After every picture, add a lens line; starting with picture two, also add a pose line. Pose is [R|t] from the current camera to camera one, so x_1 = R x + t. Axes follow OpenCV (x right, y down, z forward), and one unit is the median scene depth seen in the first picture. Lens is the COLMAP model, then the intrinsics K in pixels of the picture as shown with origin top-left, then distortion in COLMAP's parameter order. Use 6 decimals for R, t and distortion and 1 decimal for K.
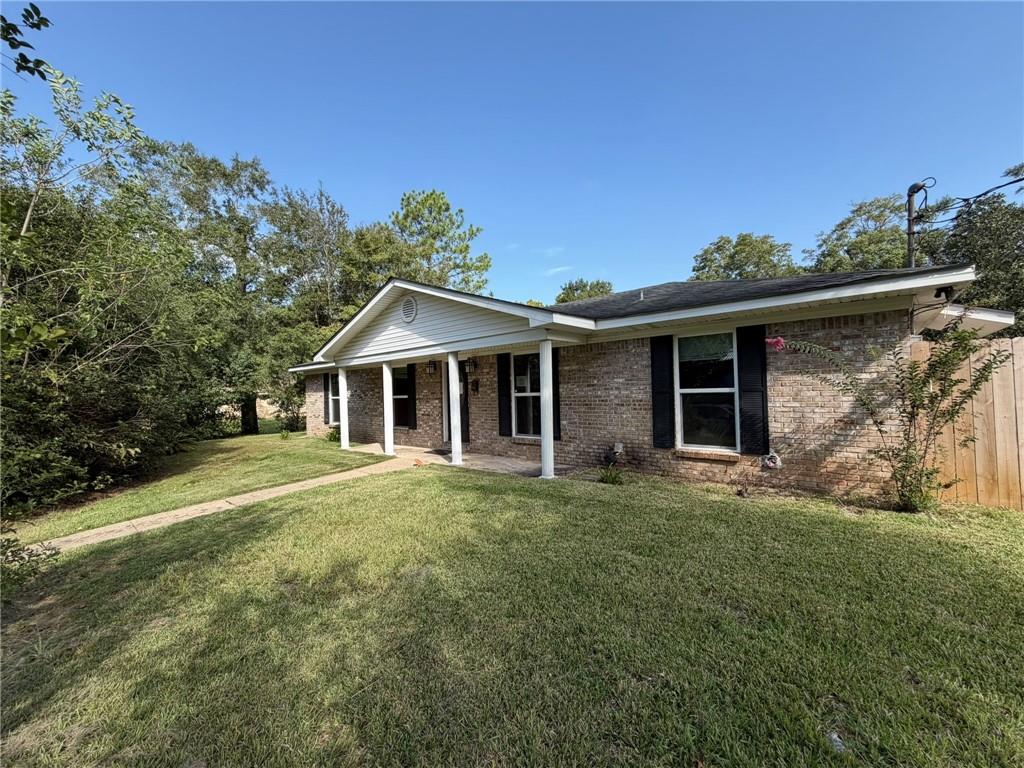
lens RADIAL K [[407.7, 0, 509.6], [0, 407.7, 382.9], [0, 0, 1]] dist [0.000656, -0.000242]
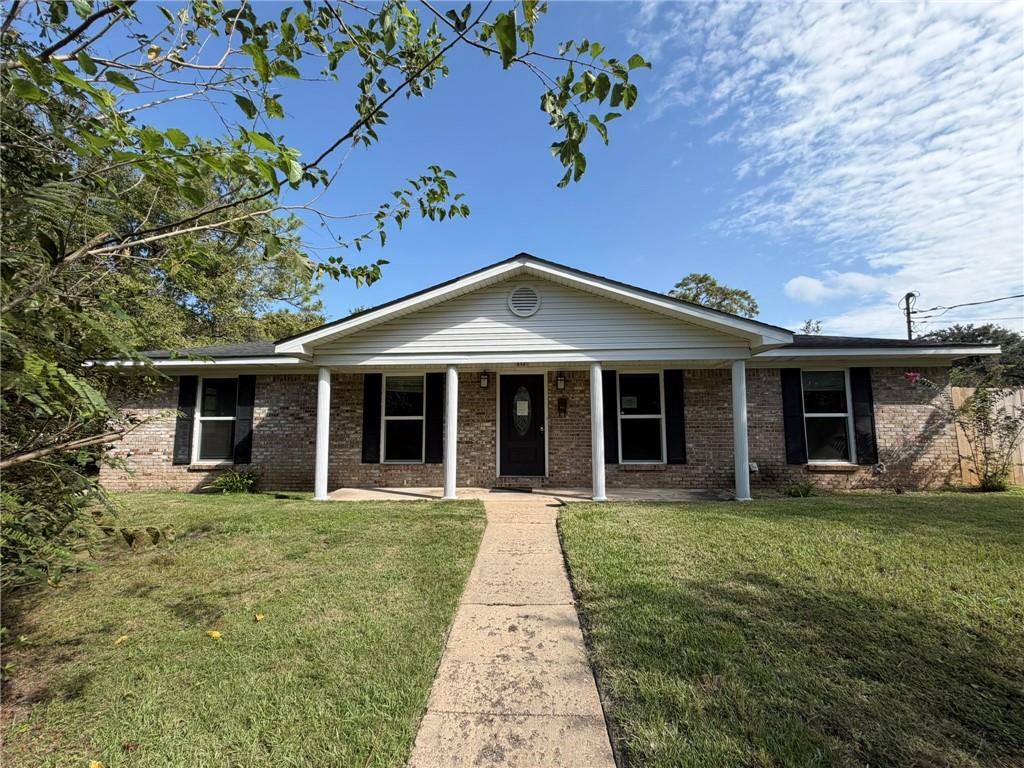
lens RADIAL K [[407.7, 0, 508.9], [0, 407.7, 384.0], [0, 0, 1]] dist [0.000656, -0.000242]
pose [[0.784750, 0.088597, 0.613448, -0.902027], [-0.029801, 0.993980, -0.105432, 0.072242], [-0.619096, 0.064456, 0.782666, 0.529481]]
